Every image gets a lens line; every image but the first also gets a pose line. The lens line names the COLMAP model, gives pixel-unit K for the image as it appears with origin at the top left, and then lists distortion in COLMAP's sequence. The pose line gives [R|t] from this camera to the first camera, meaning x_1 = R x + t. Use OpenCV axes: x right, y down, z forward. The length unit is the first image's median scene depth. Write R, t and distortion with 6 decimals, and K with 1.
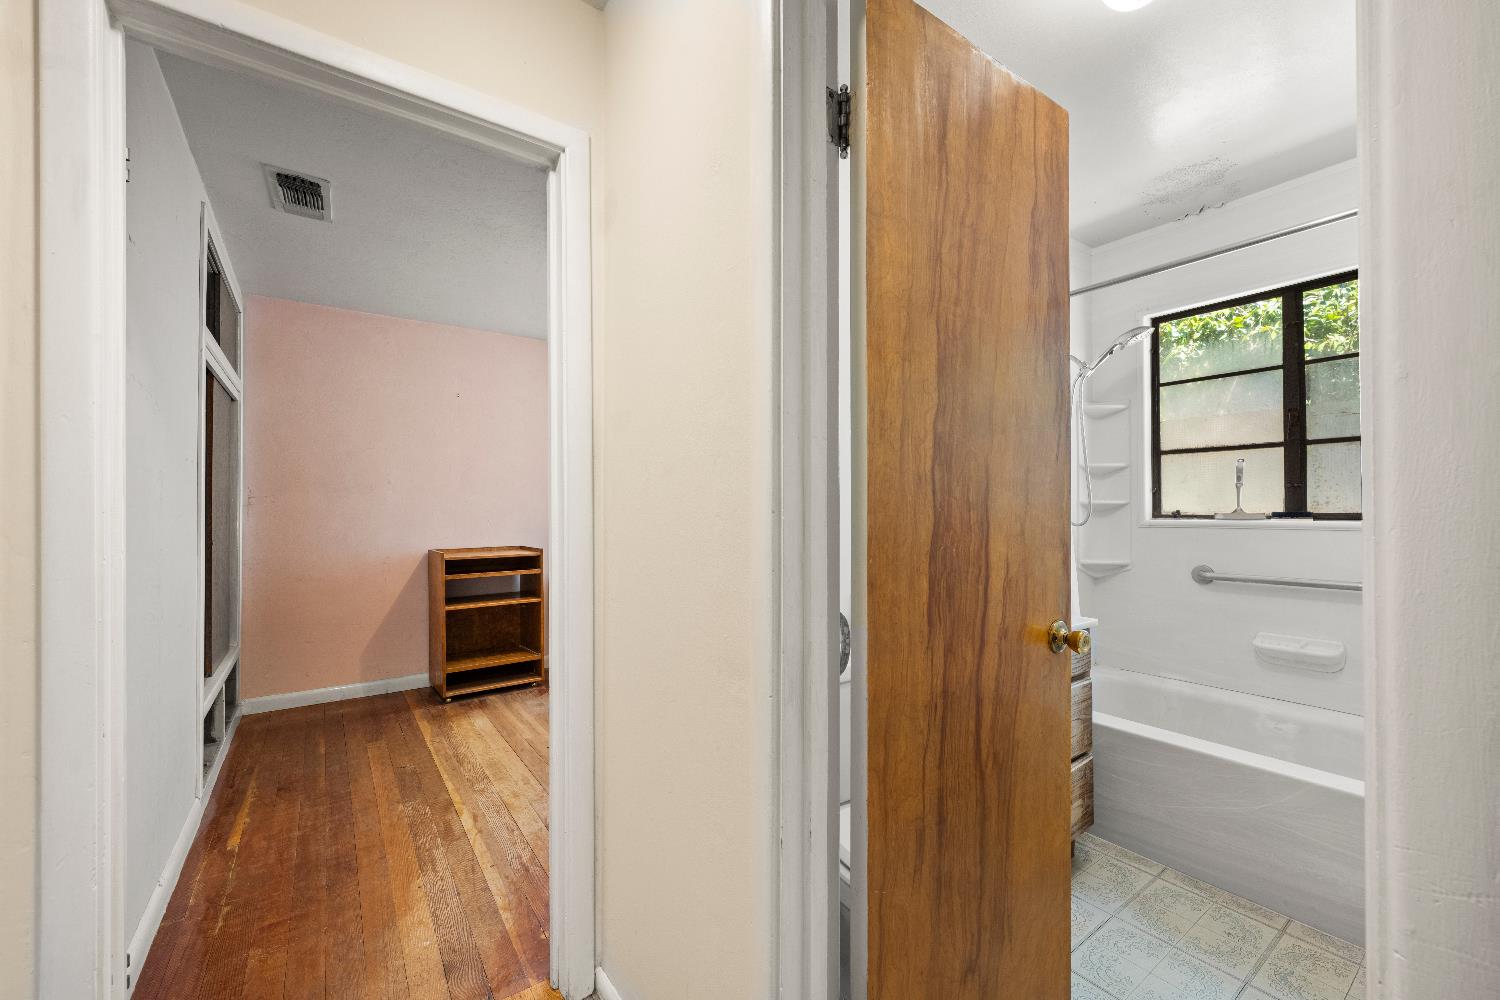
lens RADIAL K [[595.2, 0, 746.3], [0, 595.2, 502.3], [0, 0, 1]] dist [0.000507, 0.000329]
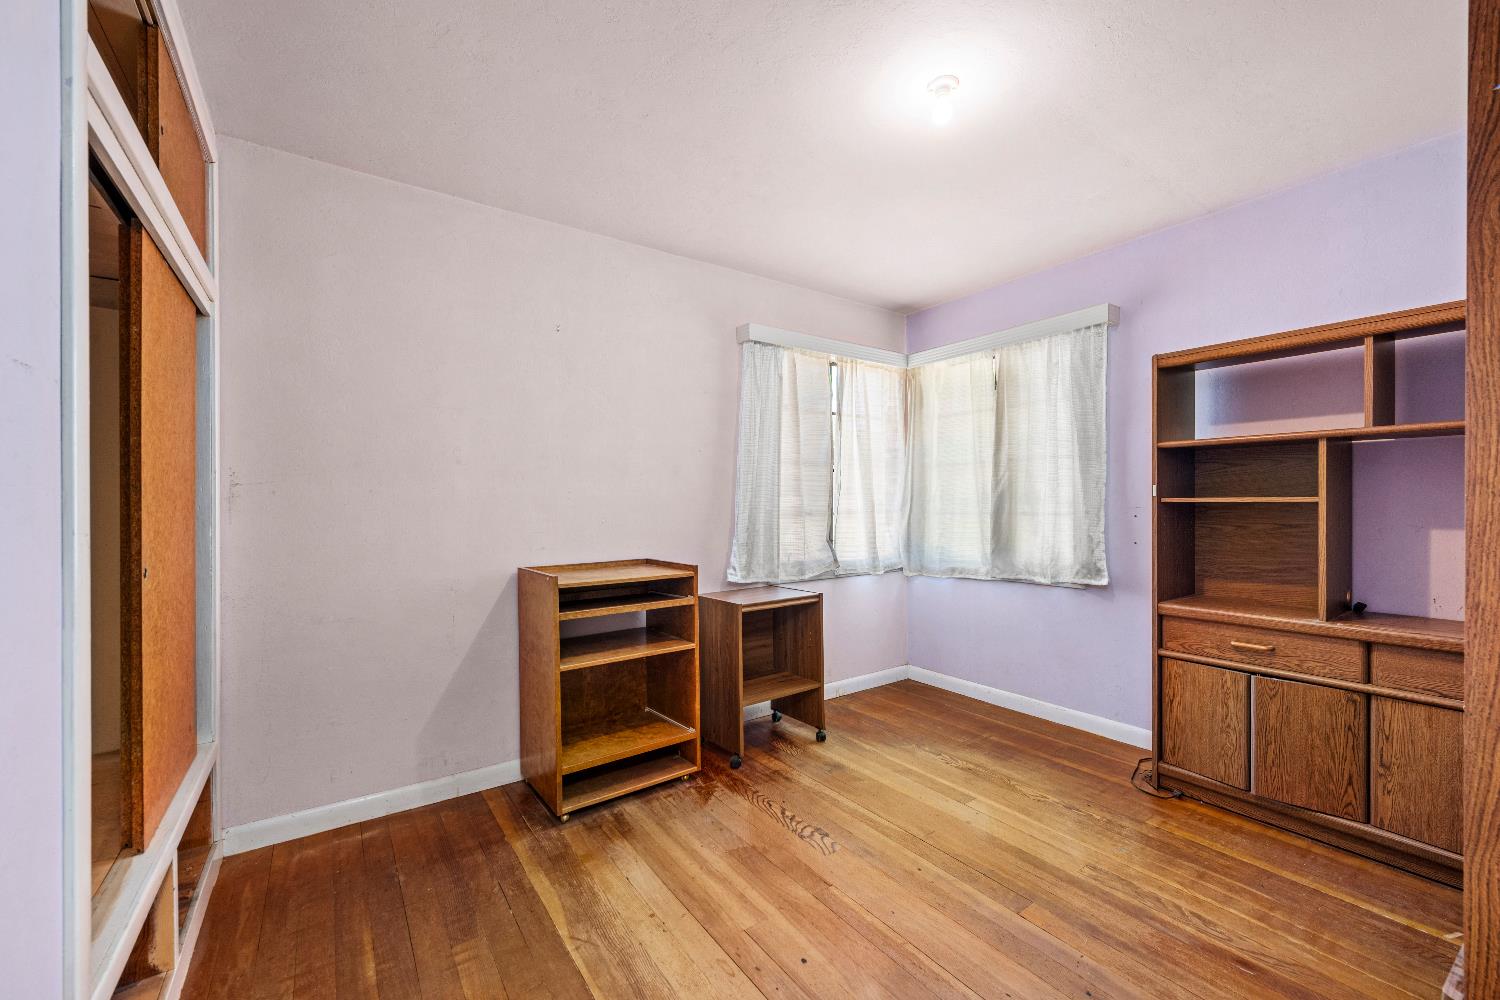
lens RADIAL K [[595.2, 0, 755.9], [0, 595.2, 503.6], [0, 0, 1]] dist [0.000507, 0.000329]
pose [[0.999996, -0.000960, 0.002750, -0.314663], [0.000929, 0.999937, 0.011194, 0.004725], [-0.002761, -0.011191, 0.999934, 0.405028]]
